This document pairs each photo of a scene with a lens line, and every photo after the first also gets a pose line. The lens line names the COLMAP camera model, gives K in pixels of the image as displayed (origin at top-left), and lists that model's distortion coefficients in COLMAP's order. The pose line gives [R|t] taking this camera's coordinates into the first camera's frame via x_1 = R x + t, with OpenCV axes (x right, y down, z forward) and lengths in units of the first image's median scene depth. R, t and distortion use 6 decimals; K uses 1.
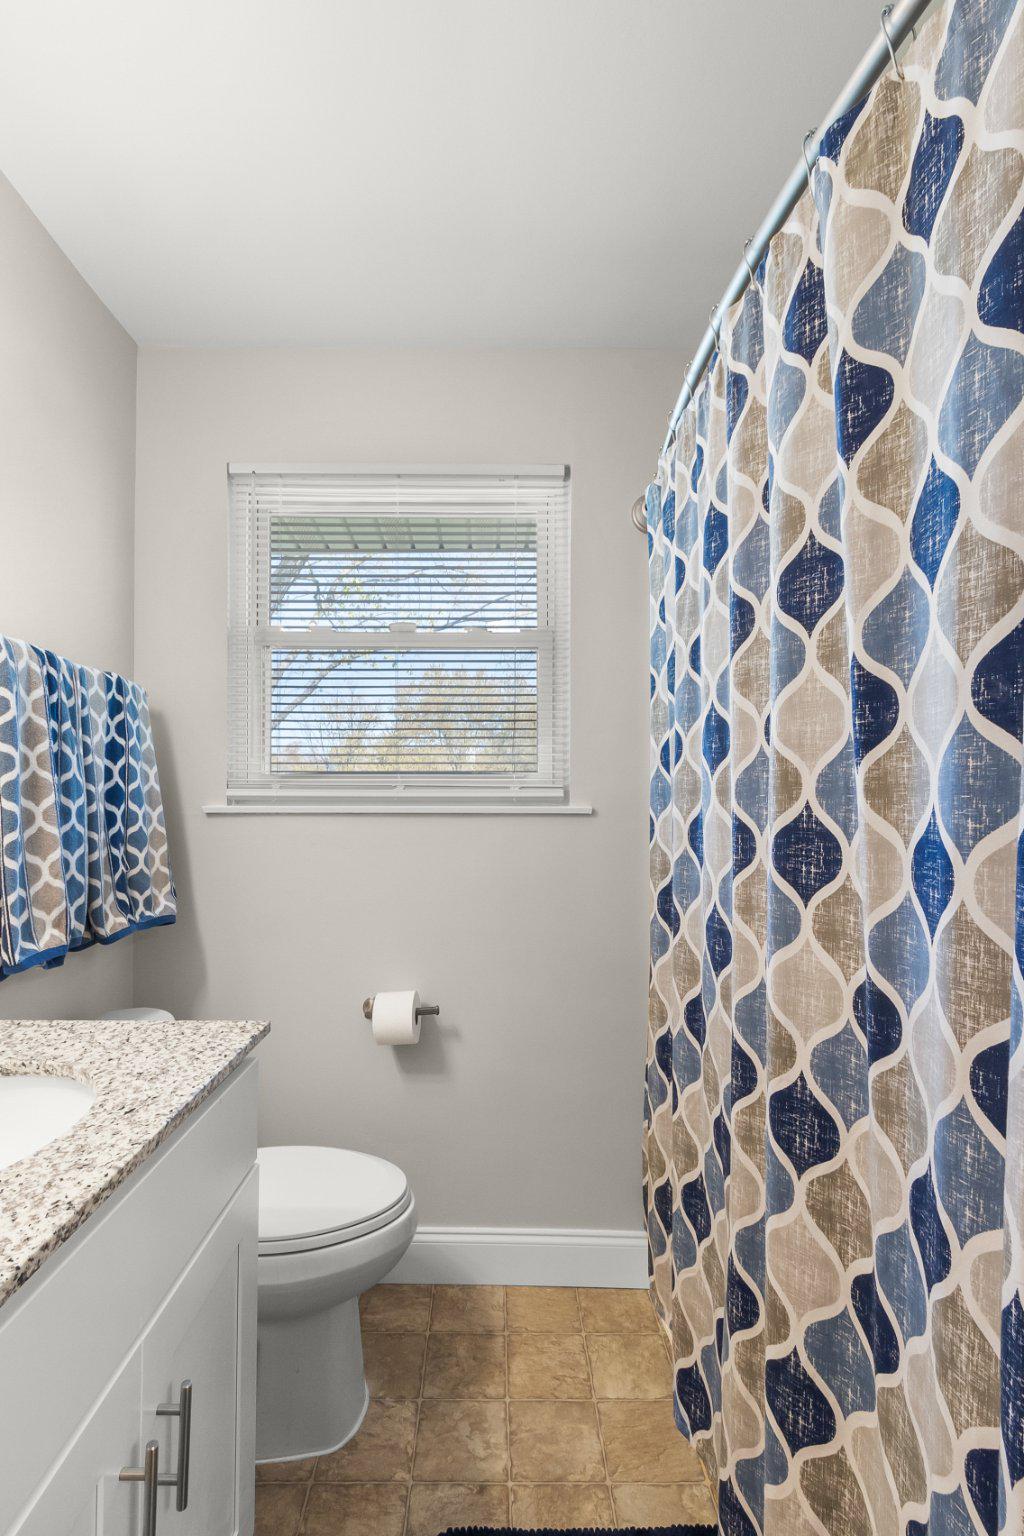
lens RADIAL K [[712.0, 0, 504.2], [0, 712.0, 787.3], [0, 0, 1]] dist [0.000824, -0.000121]
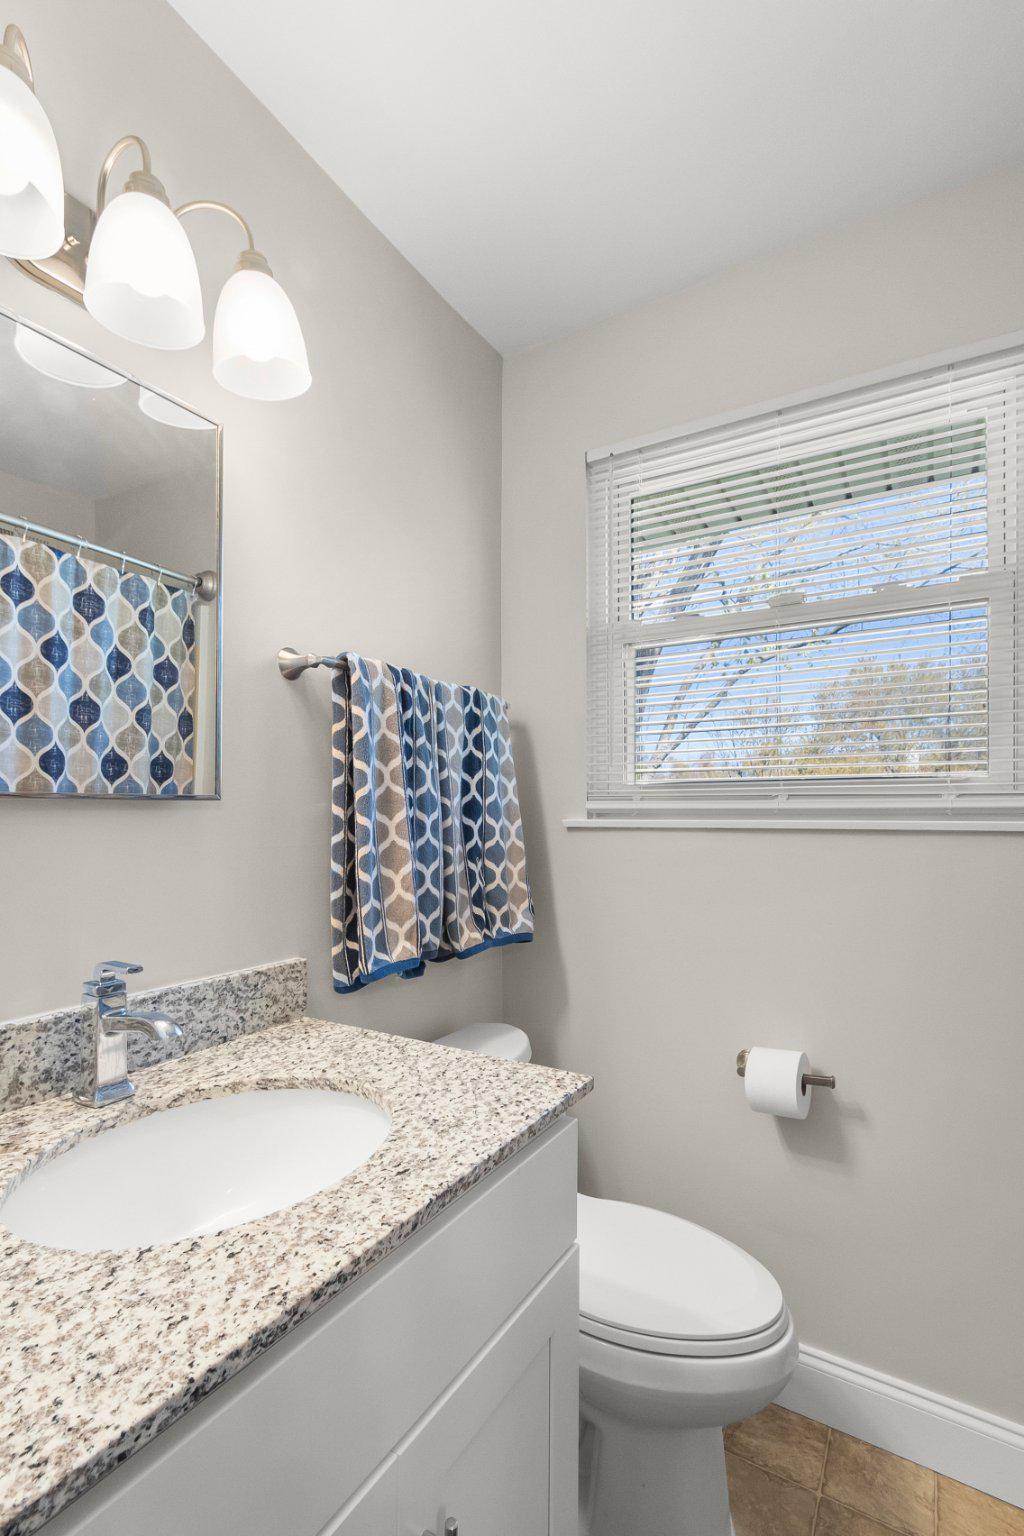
lens RADIAL K [[721.1, 0, 504.9], [0, 721.1, 811.7], [0, 0, 1]] dist [0.003978, 0.000038]
pose [[0.847034, -0.003135, -0.531529, 0.029003], [0.012960, 0.999807, 0.014756, 0.000616], [0.531380, -0.019388, 0.846912, 0.178502]]
